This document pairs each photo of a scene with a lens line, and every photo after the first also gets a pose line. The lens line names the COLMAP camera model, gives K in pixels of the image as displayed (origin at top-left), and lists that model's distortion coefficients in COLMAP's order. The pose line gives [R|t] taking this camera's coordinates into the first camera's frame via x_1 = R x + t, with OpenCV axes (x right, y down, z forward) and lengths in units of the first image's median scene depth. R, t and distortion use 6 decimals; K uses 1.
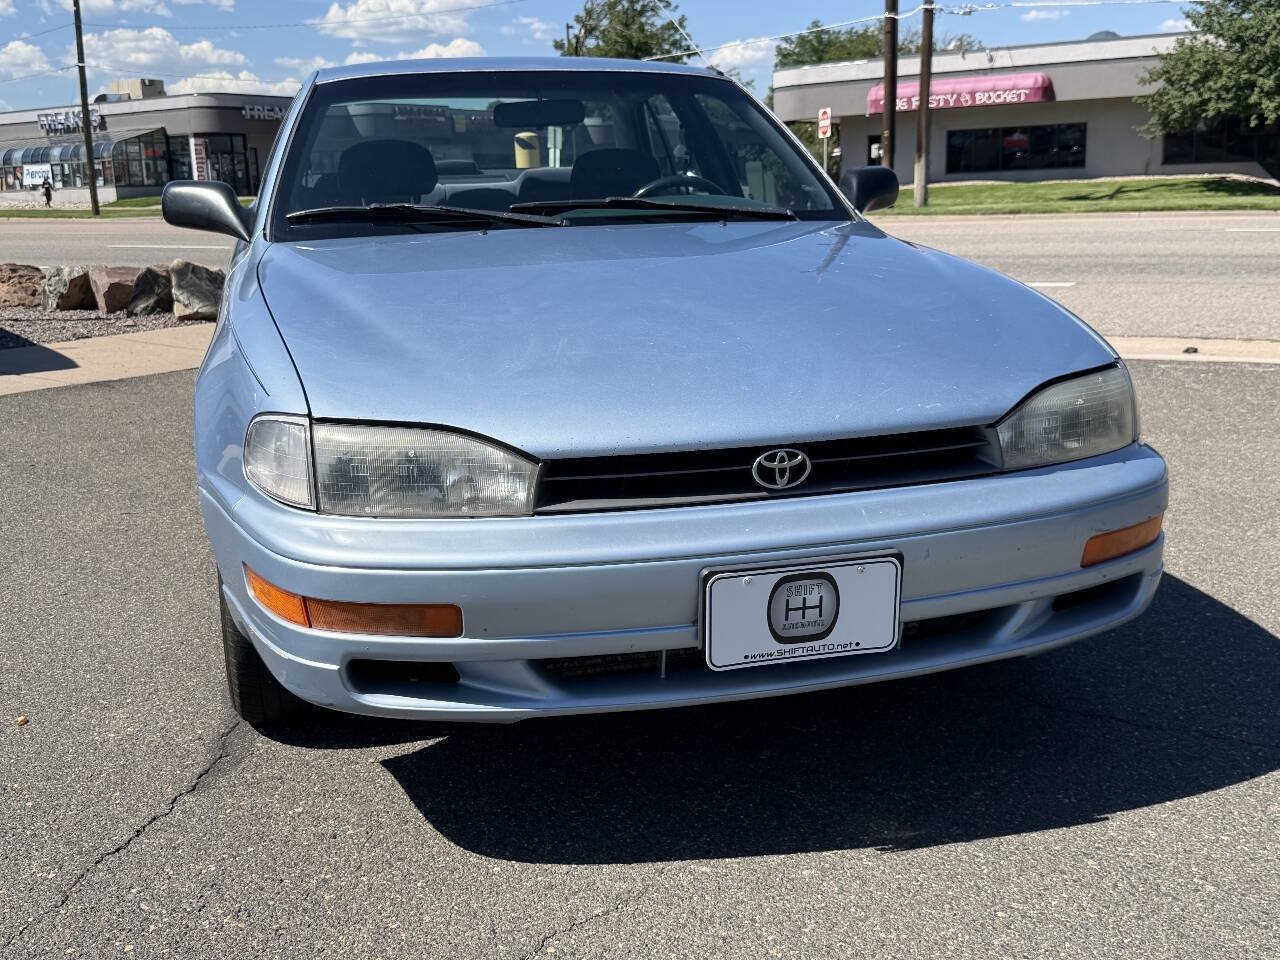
lens RADIAL K [[1397.3, 0, 649.2], [0, 1397.3, 468.0], [0, 0, 1]] dist [0.040690, 0.000000]
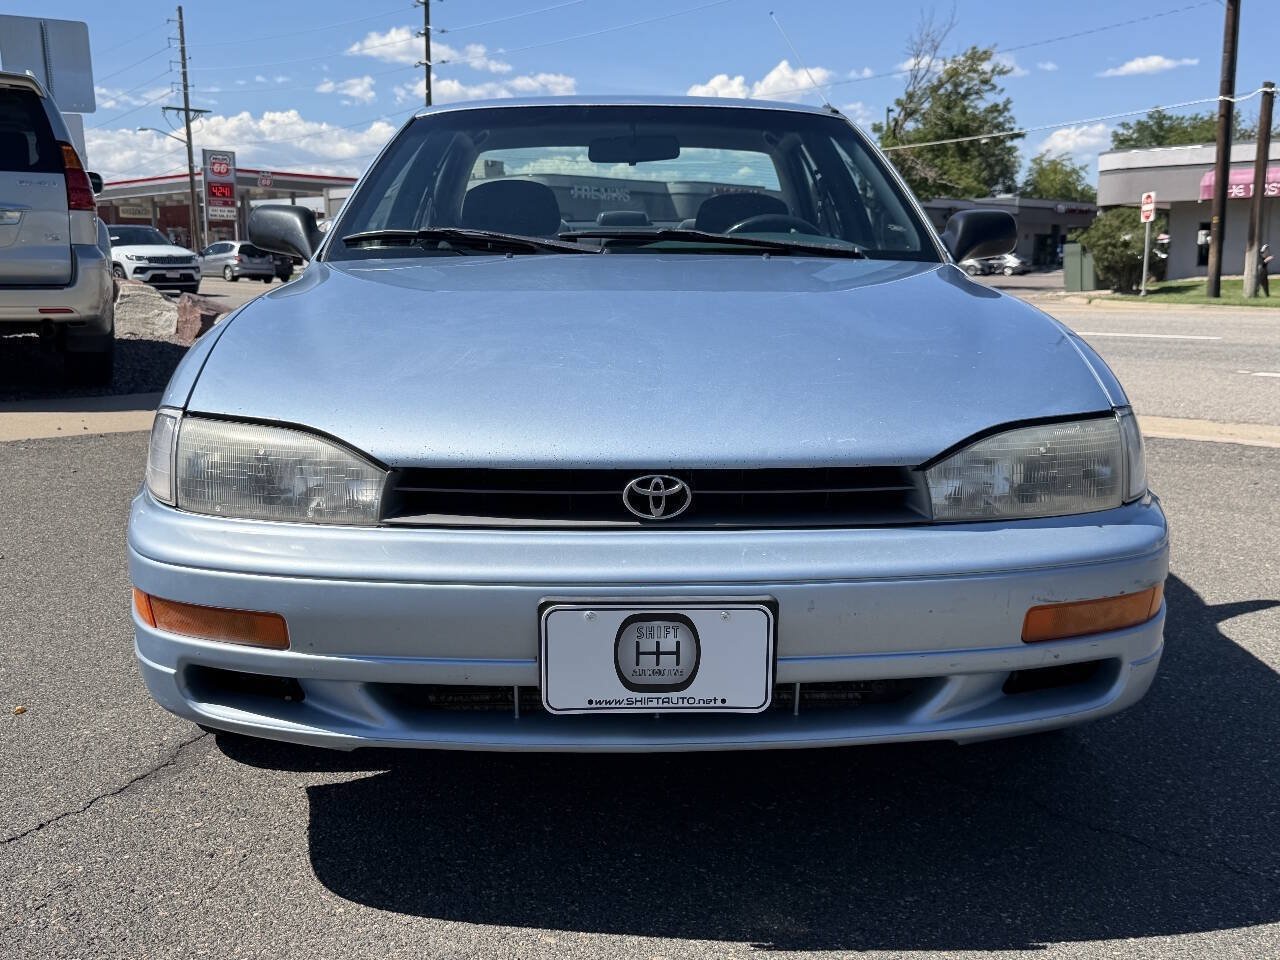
lens RADIAL K [[1397.3, 0, 640.1], [0, 1397.3, 462.7], [0, 0, 1]] dist [0.040690, 0.000000]
pose [[0.972382, 0.060905, -0.225308, 0.263593], [-0.074412, 0.995874, -0.051943, 0.024090], [0.221215, 0.067274, 0.972902, 0.114767]]
